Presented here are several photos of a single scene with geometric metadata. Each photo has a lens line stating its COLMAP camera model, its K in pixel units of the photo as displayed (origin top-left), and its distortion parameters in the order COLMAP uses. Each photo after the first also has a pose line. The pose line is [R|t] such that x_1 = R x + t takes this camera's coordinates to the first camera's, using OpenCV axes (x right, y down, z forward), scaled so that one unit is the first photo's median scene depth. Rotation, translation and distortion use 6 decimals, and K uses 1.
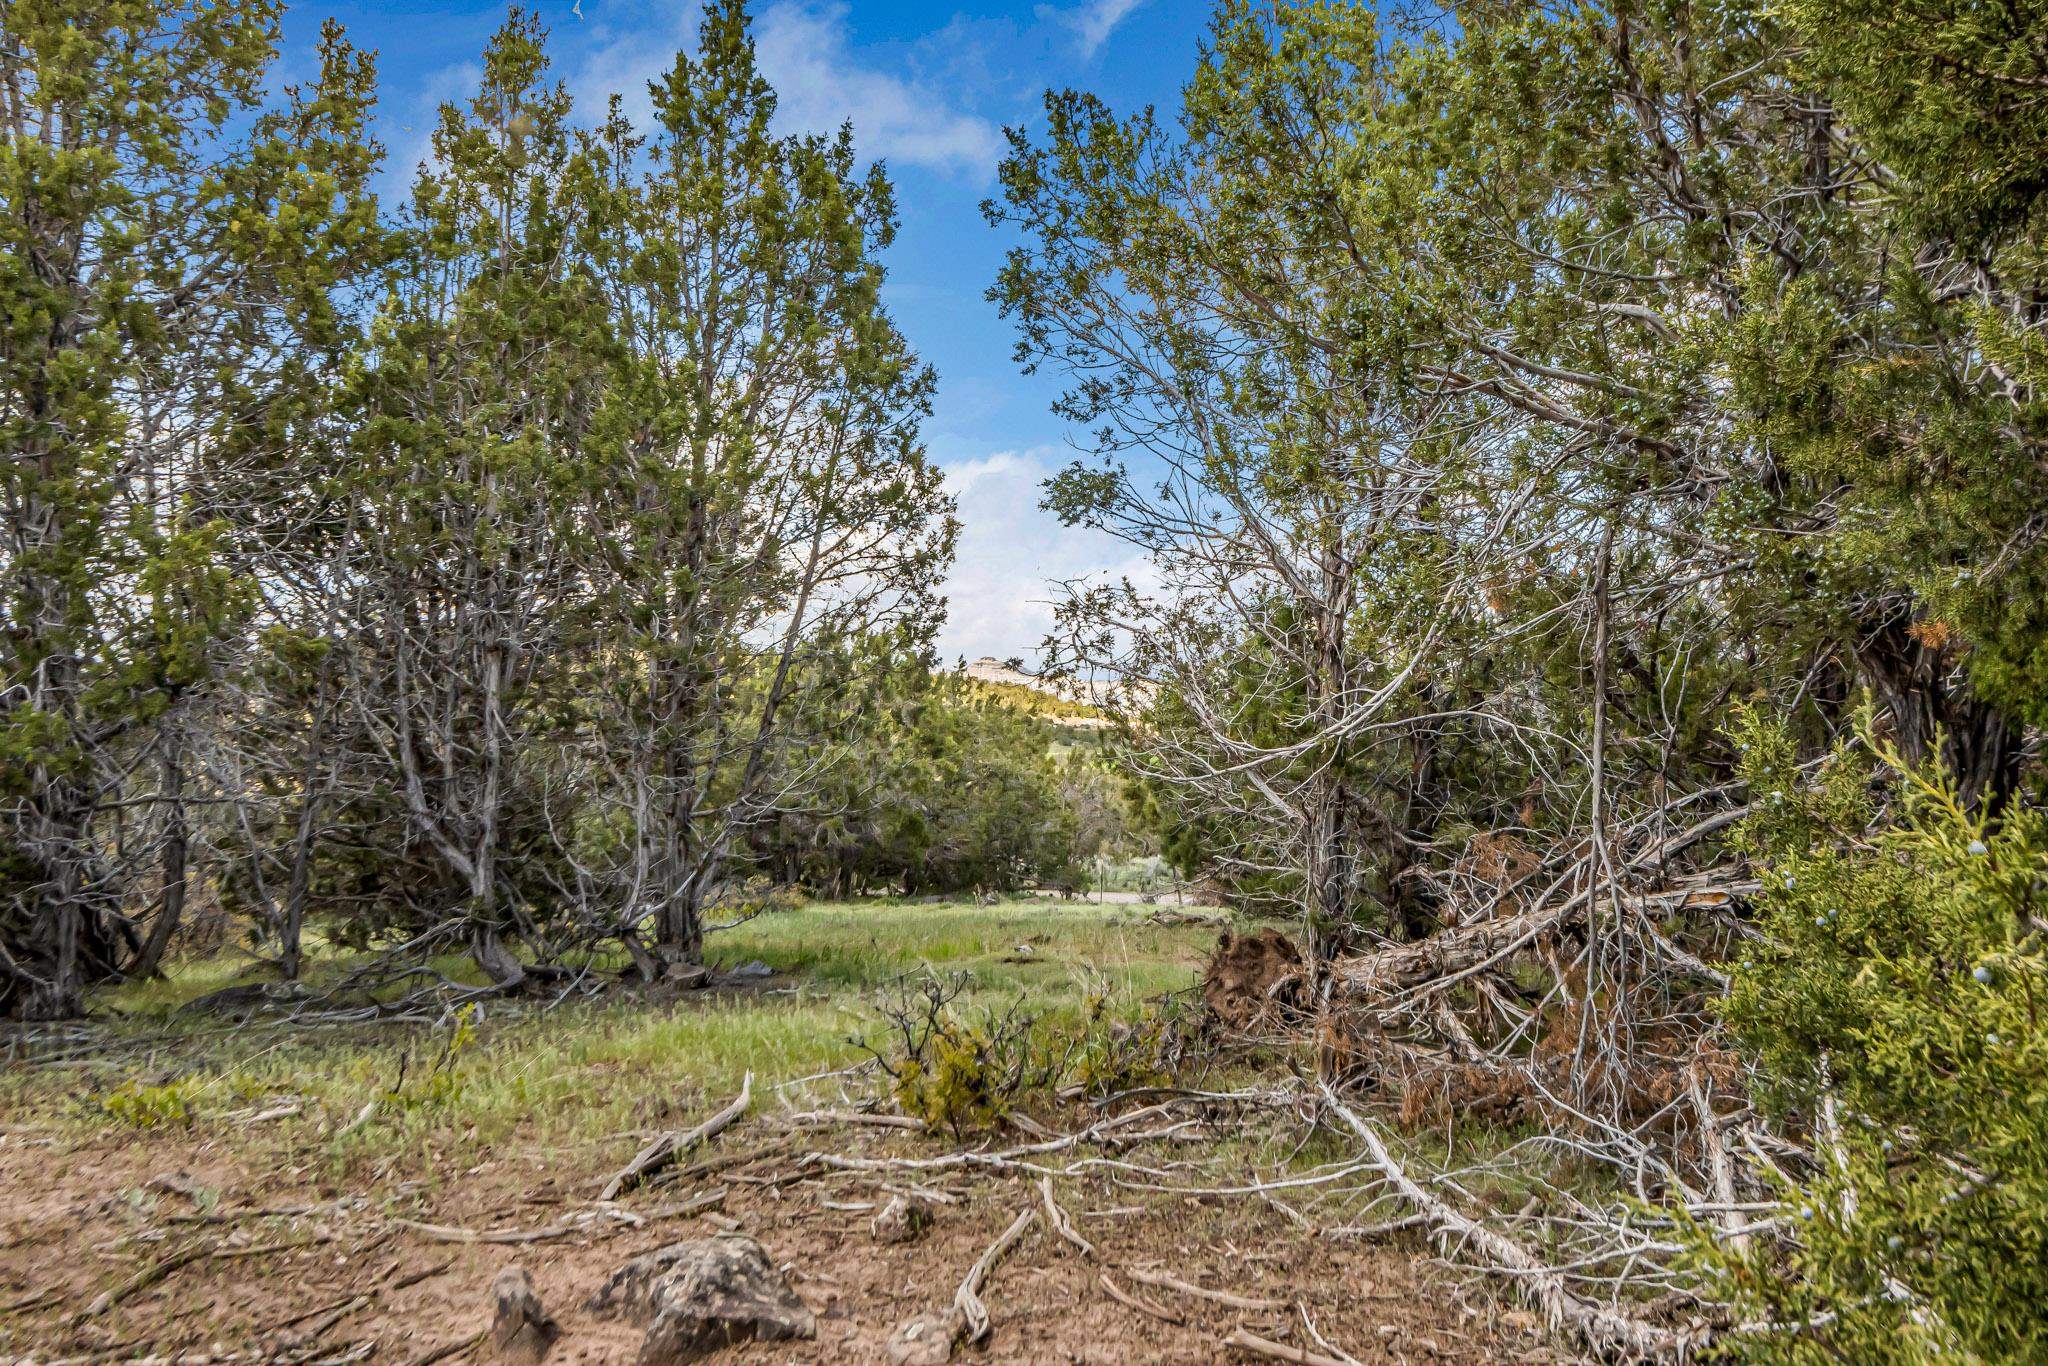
lens RADIAL K [[1769.8, 0, 1024.8], [0, 1769.8, 684.5], [0, 0, 1]] dist [-0.021744, -0.016284]
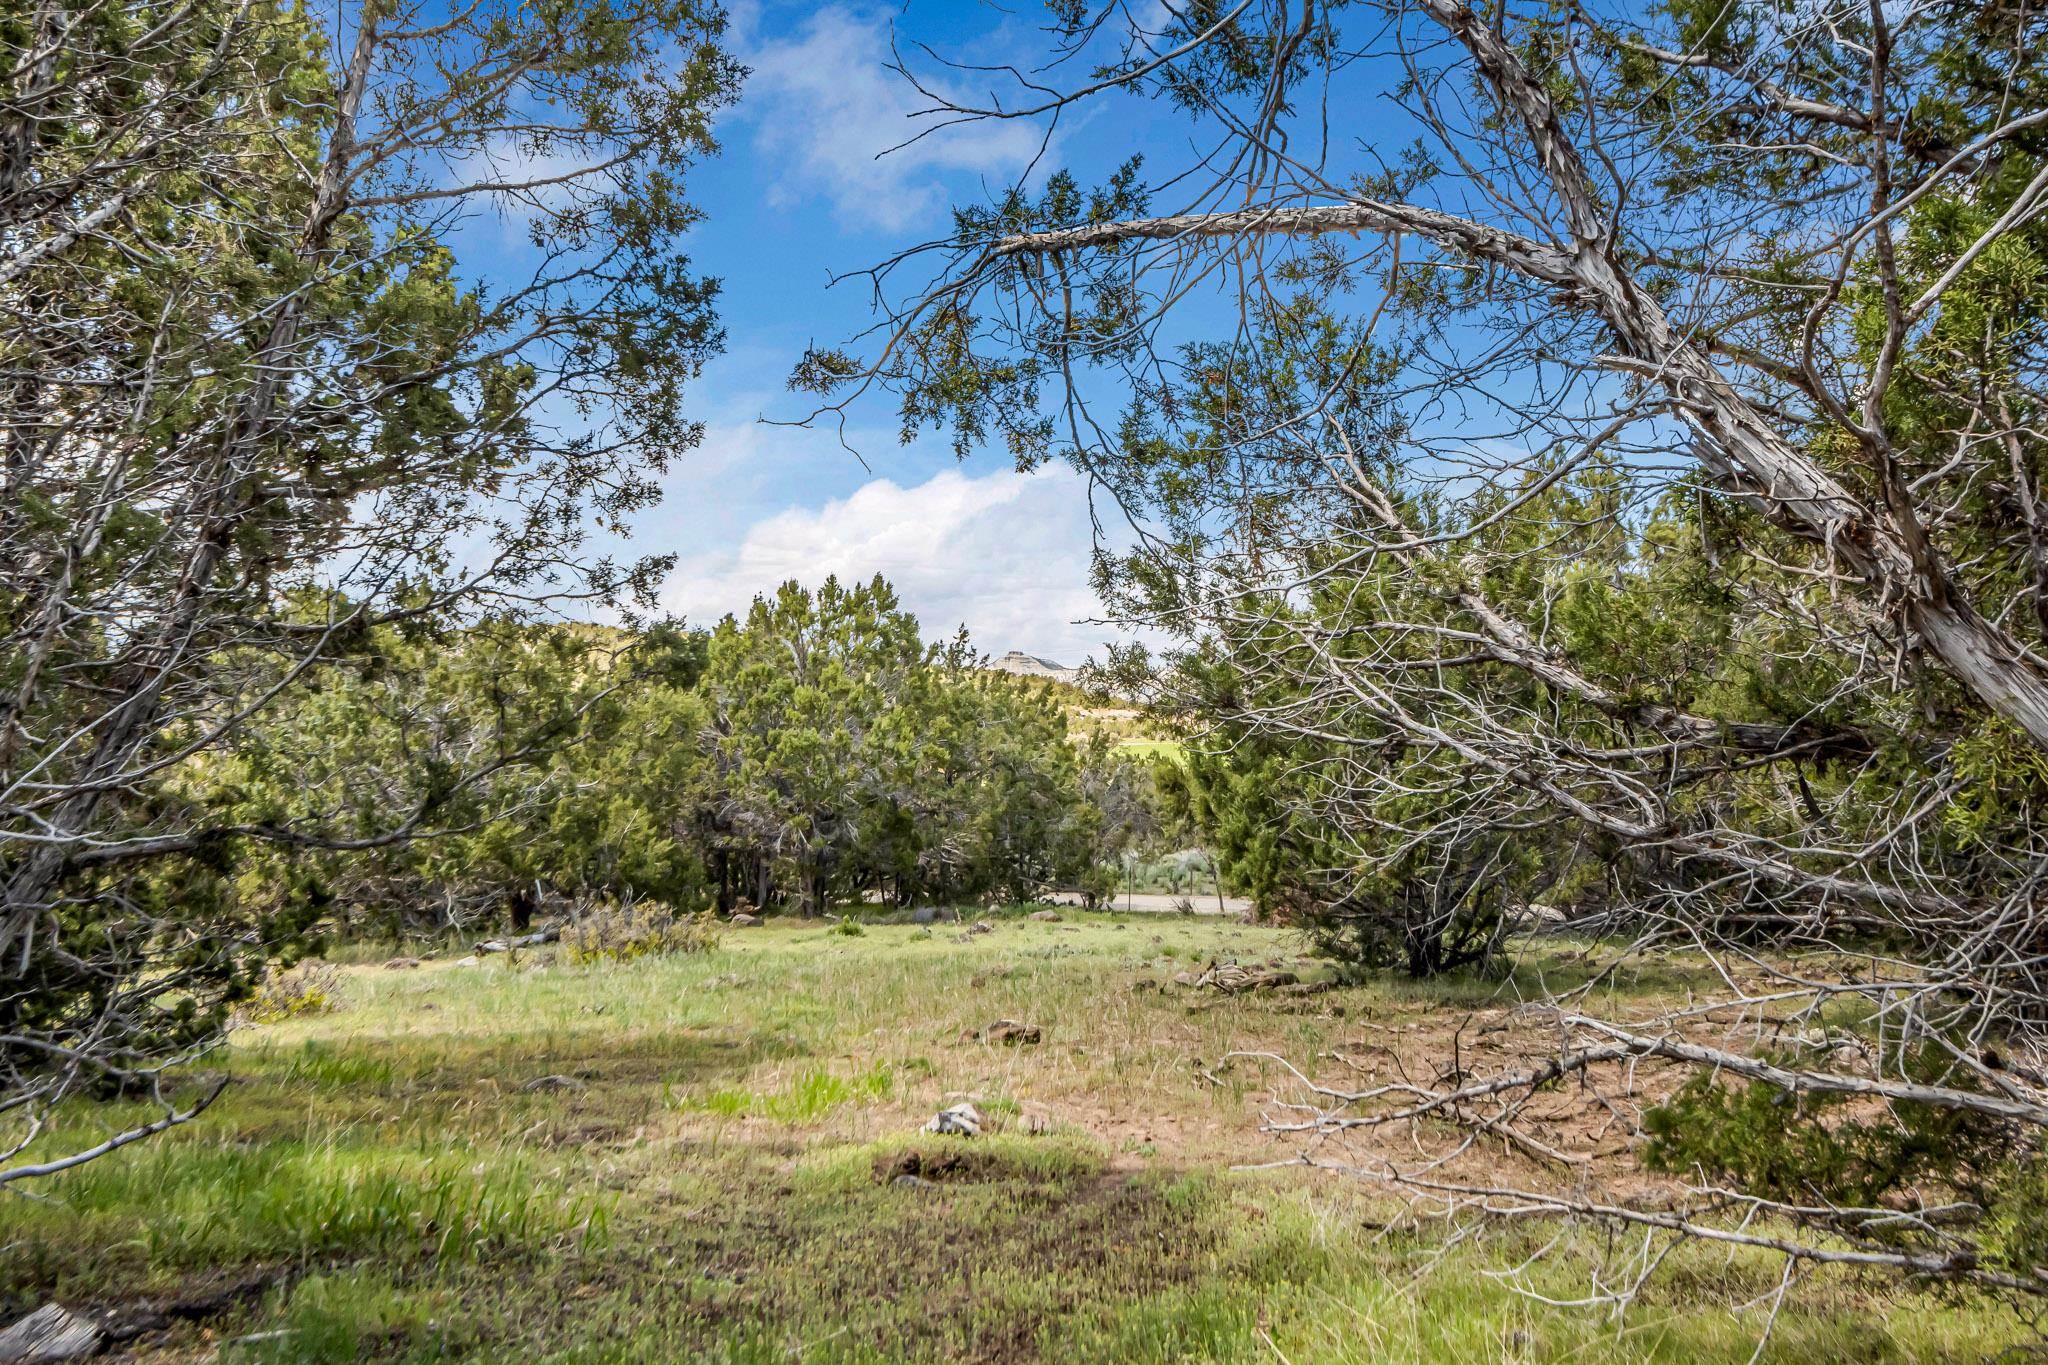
lens RADIAL K [[1769.8, 0, 1023.1], [0, 1769.8, 682.4], [0, 0, 1]] dist [-0.021744, -0.016284]
pose [[0.999834, -0.009328, -0.015621, 0.006360], [0.009383, 0.999950, 0.003480, 0.009167], [0.015588, -0.003626, 0.999872, 0.147970]]
